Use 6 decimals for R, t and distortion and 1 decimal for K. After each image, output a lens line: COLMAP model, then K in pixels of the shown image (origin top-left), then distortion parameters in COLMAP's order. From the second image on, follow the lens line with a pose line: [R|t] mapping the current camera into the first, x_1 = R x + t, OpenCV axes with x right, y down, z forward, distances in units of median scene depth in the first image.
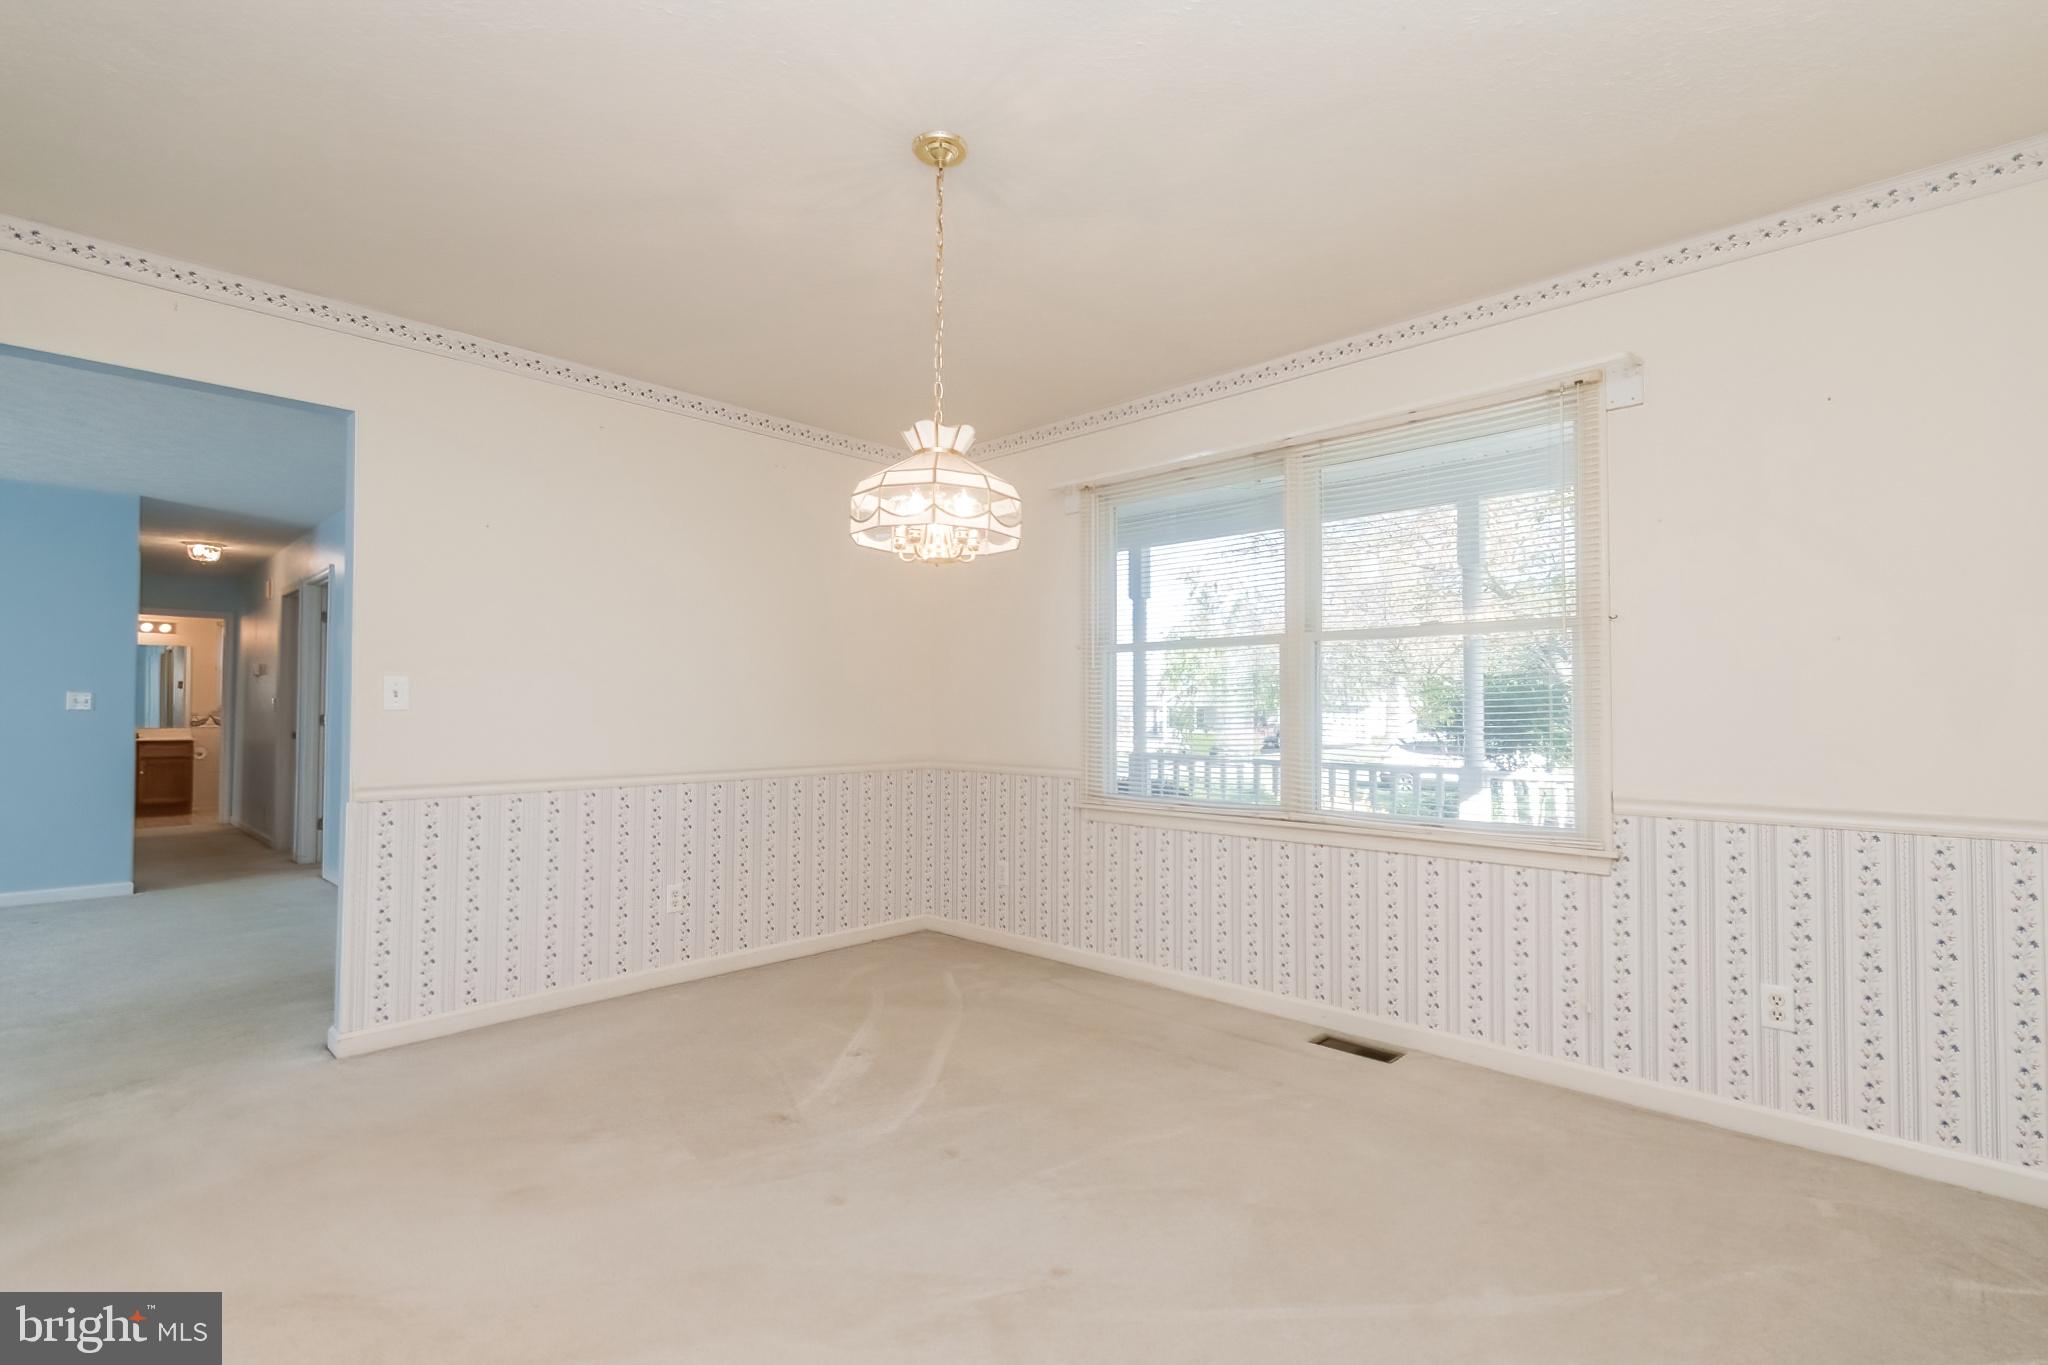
lens RADIAL K [[921.1, 0, 1014.6], [0, 921.1, 694.5], [0, 0, 1]] dist [0.007034, 0.000500]
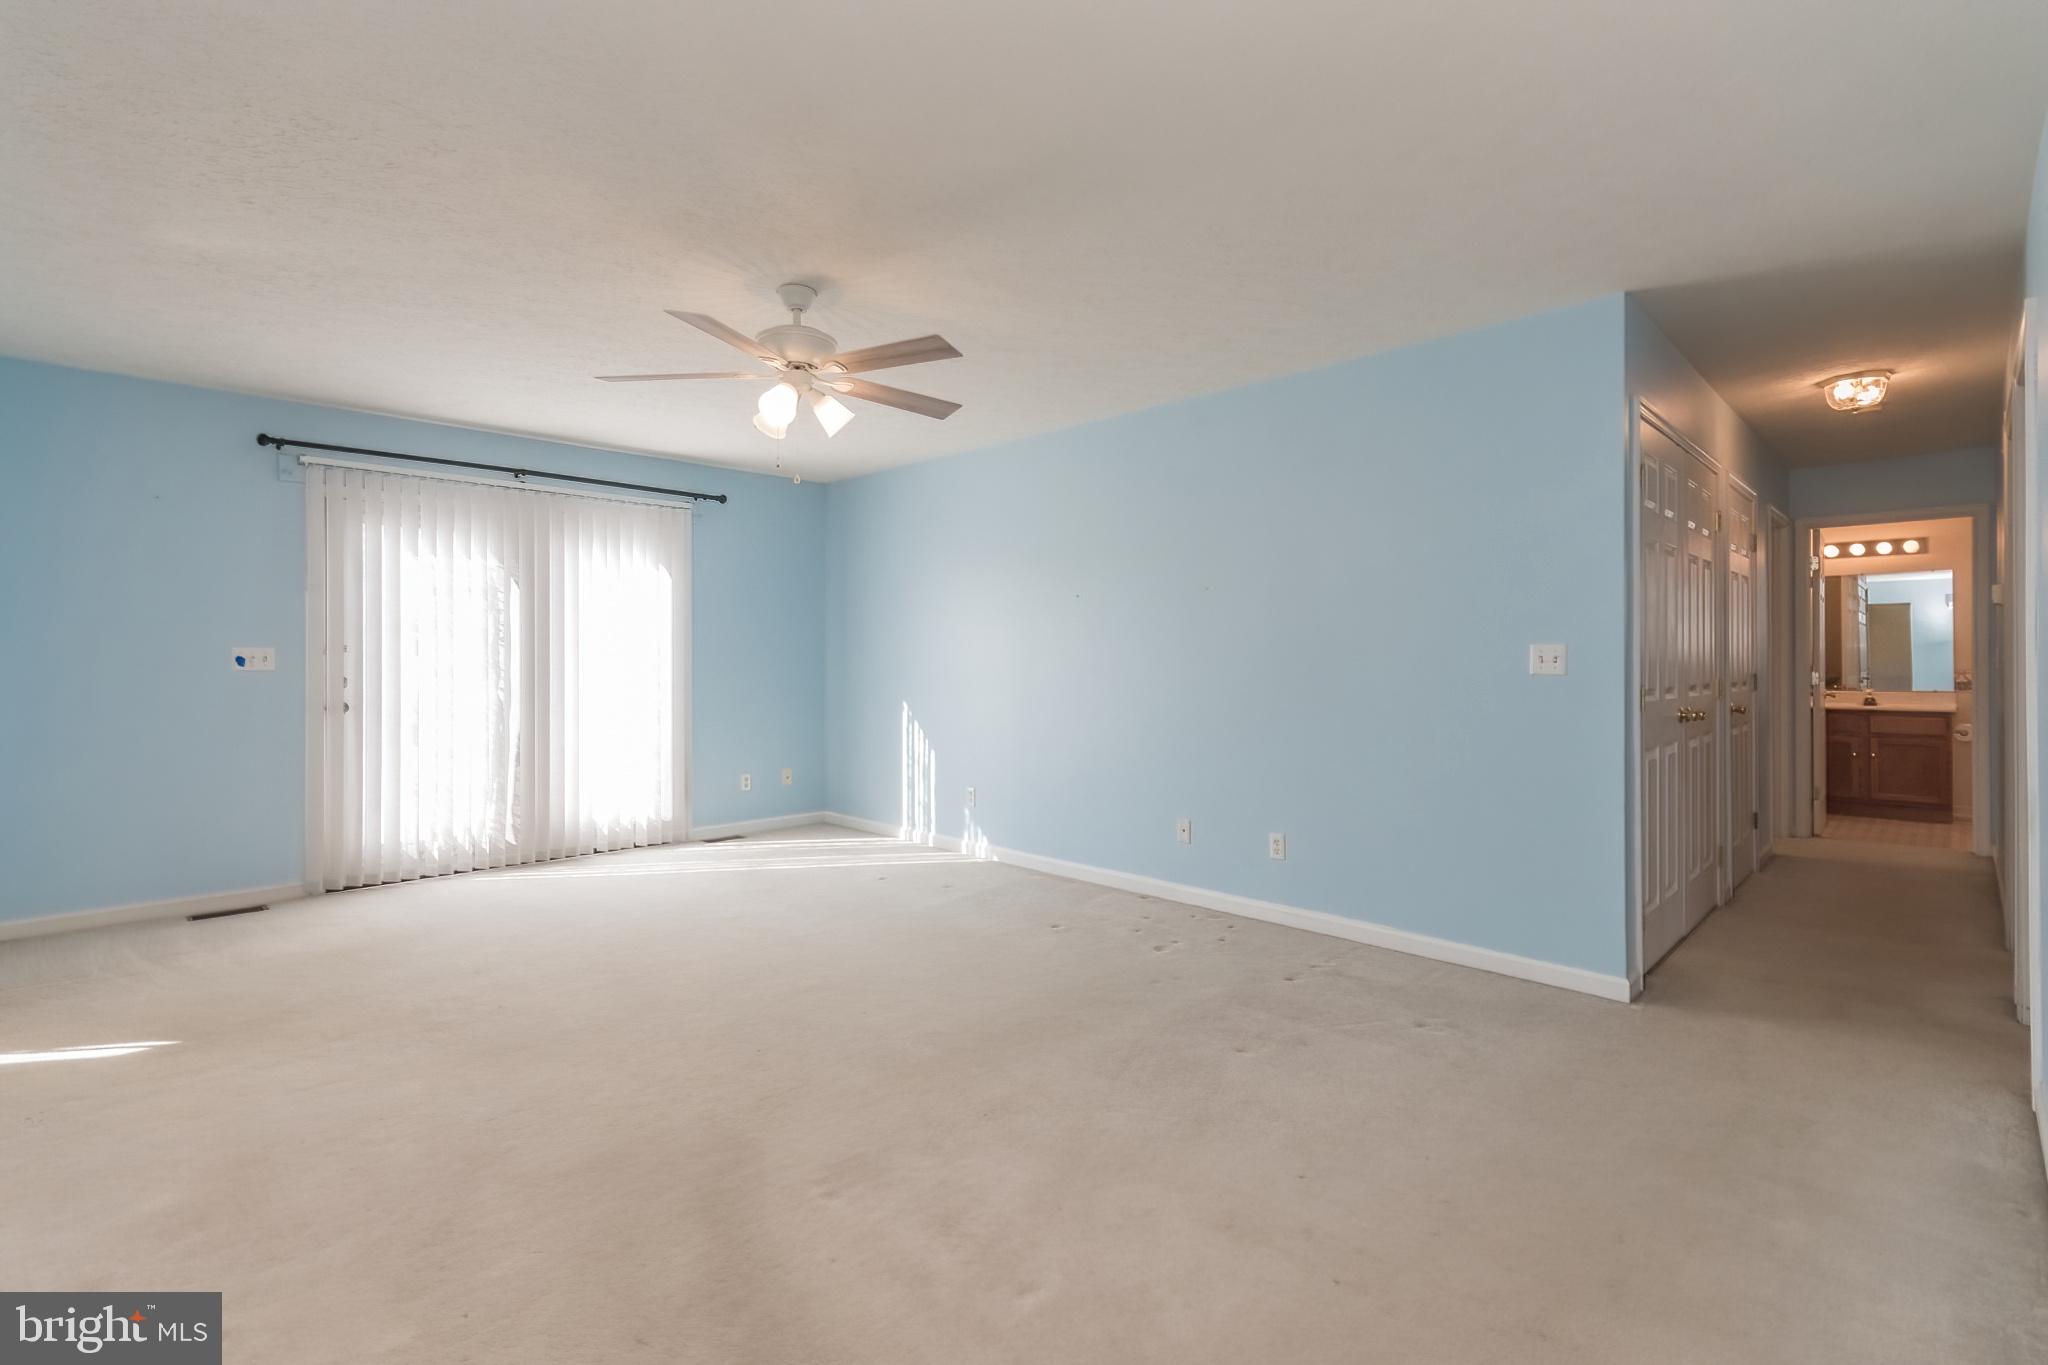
lens RADIAL K [[933.6, 0, 1026.1], [0, 933.6, 655.7], [0, 0, 1]] dist [0.000290, -0.000094]
pose [[-0.025263, -0.010498, -0.999626, -0.282862], [0.023219, 0.999669, -0.011085, 0.002654], [0.999411, -0.023491, -0.025011, 0.489925]]
